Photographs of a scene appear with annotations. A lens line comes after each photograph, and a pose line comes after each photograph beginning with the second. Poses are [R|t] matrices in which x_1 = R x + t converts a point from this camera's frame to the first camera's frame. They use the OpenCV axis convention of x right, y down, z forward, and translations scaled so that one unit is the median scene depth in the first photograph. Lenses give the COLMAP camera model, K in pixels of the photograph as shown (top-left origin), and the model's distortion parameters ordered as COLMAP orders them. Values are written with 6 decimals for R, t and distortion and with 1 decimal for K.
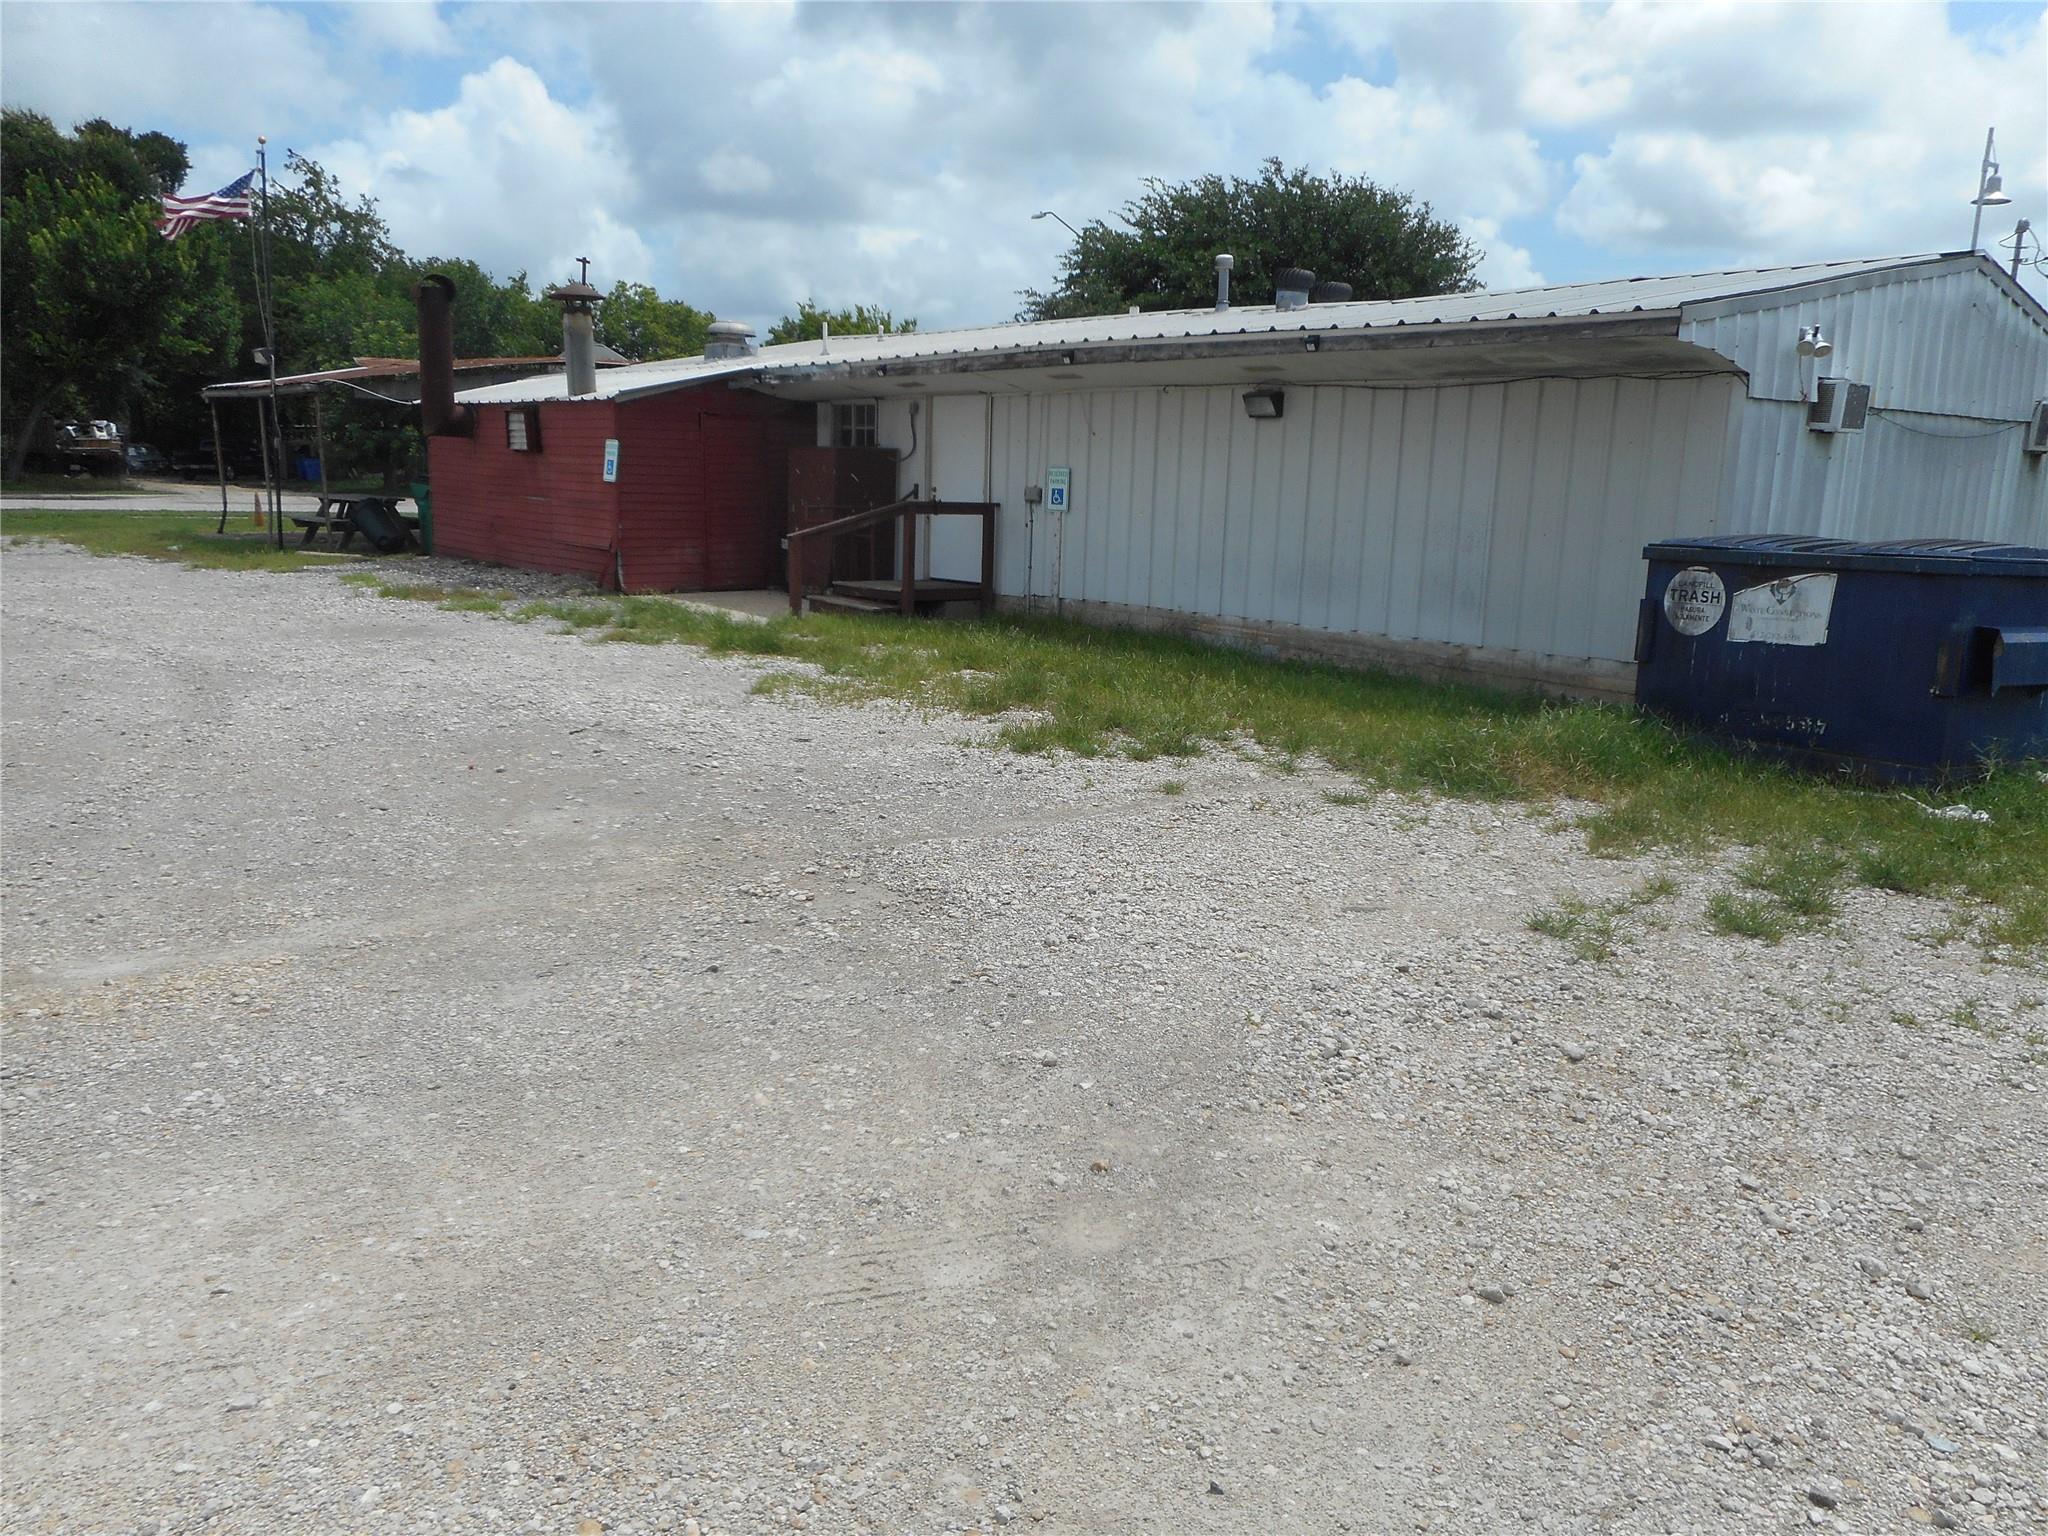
lens RADIAL K [[1481.0, 0, 1023.8], [0, 1481.0, 823.9], [0, 0, 1]] dist [-0.008512, -0.002095]
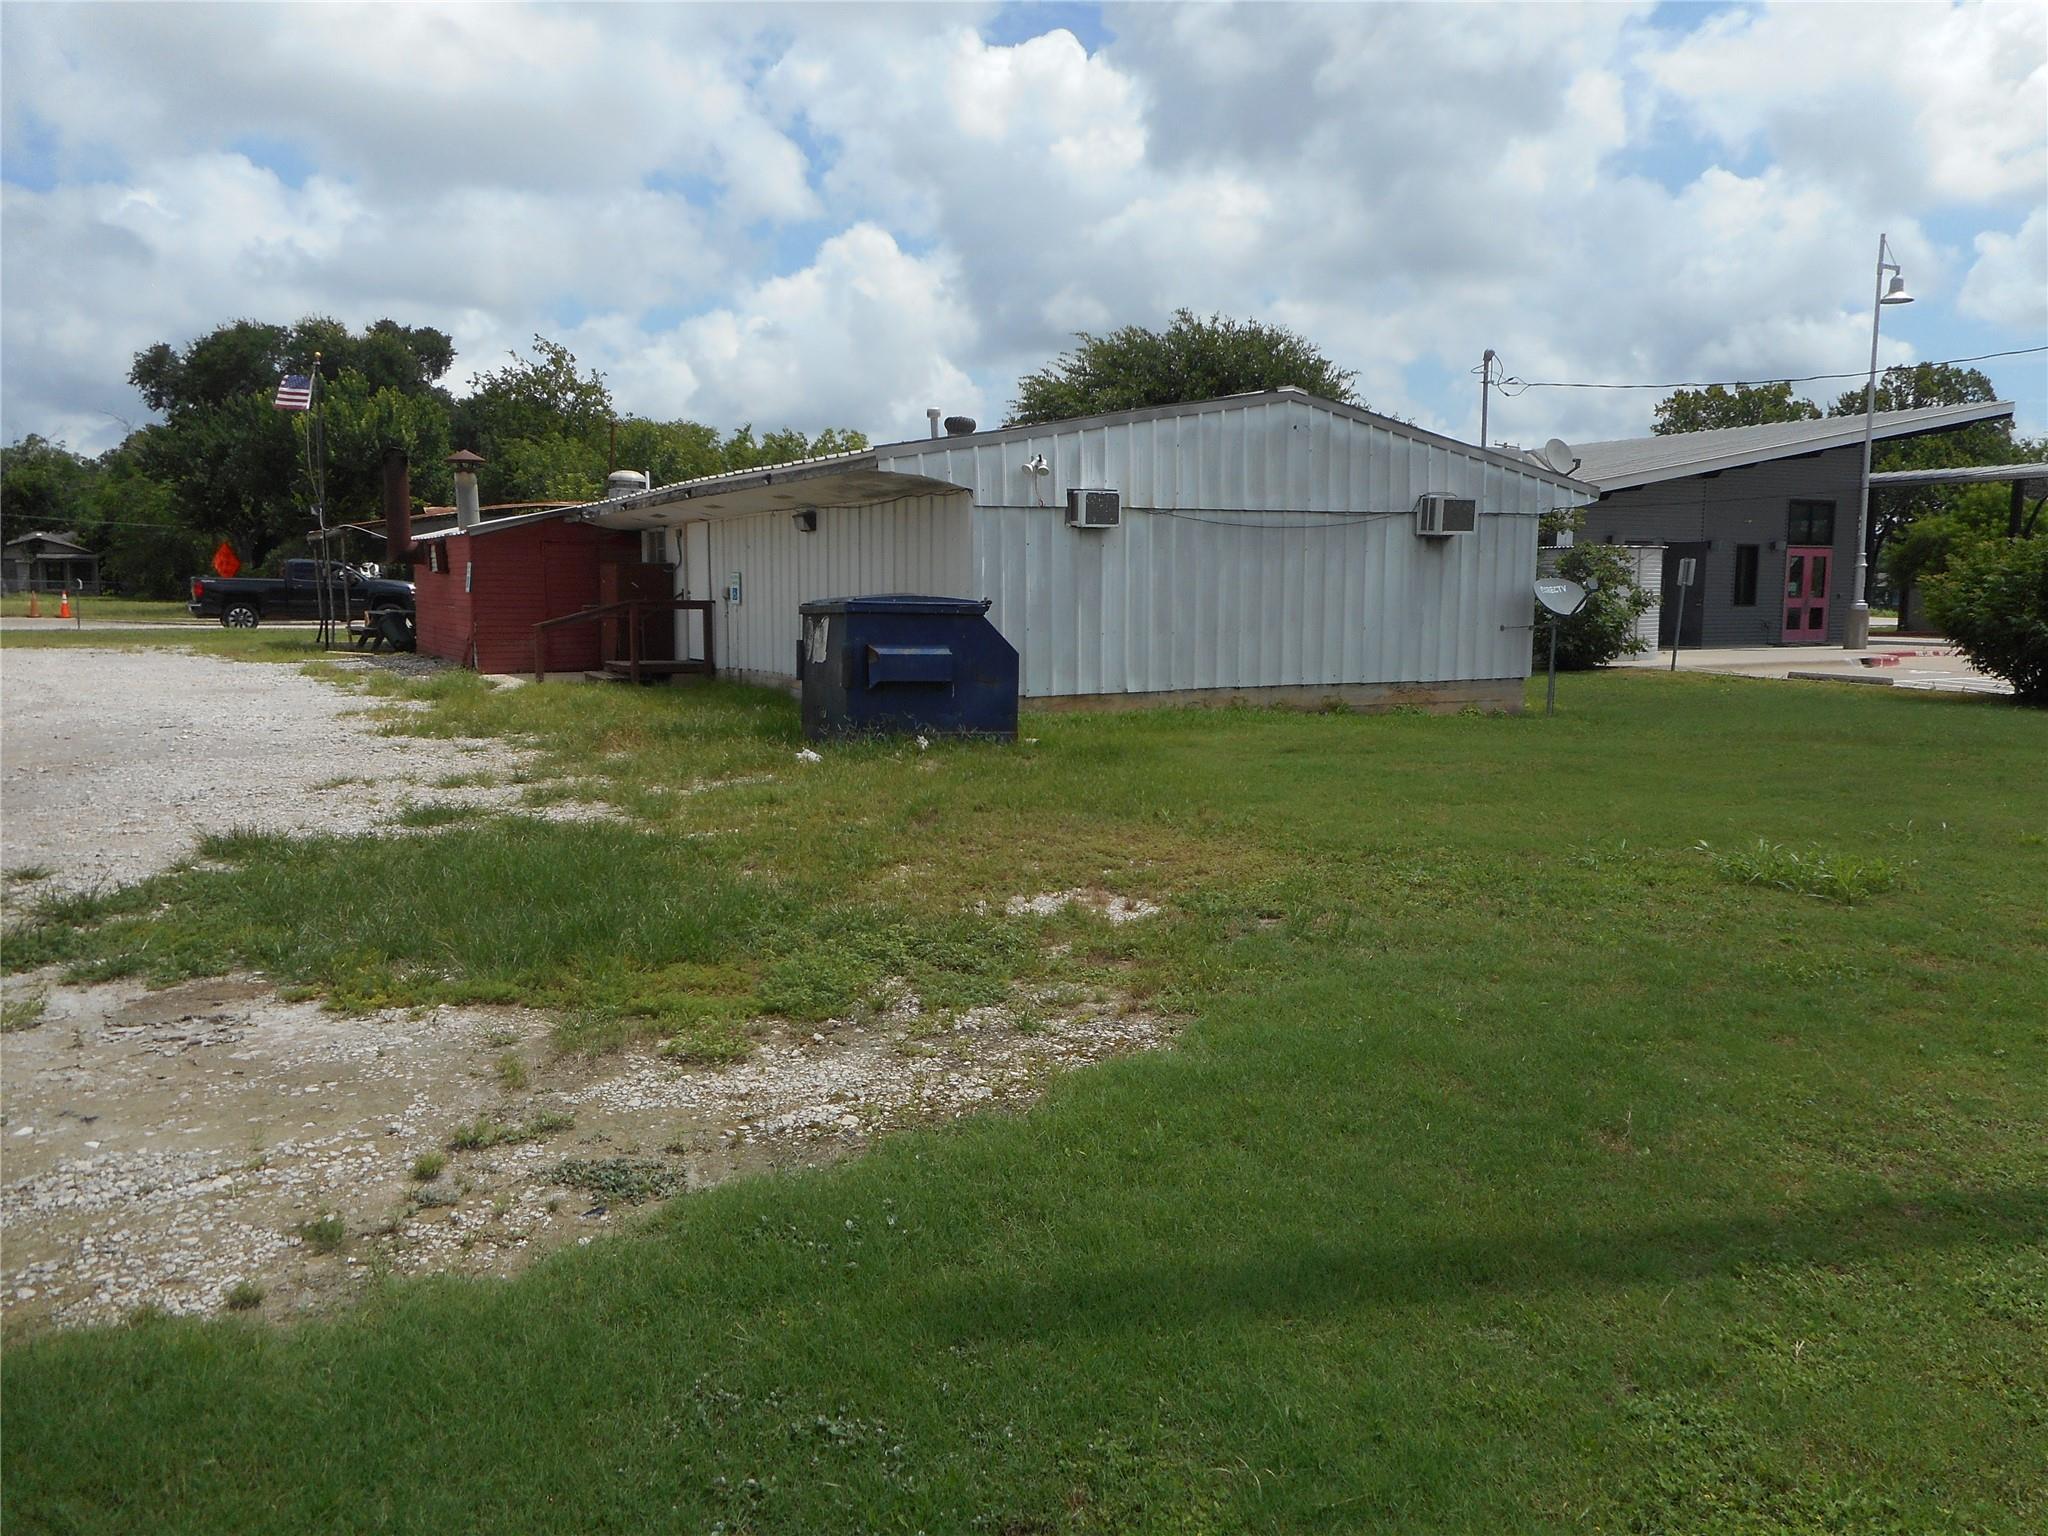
lens RADIAL K [[1512.0, 0, 1008.4], [0, 1512.0, 795.4], [0, 0, 1]] dist [-0.006420, 0.014469]
pose [[0.976707, 0.005154, -0.214516, 0.499652], [-0.027017, 0.994710, -0.099110, 0.079268], [0.212870, 0.102597, 0.971679, -0.228379]]
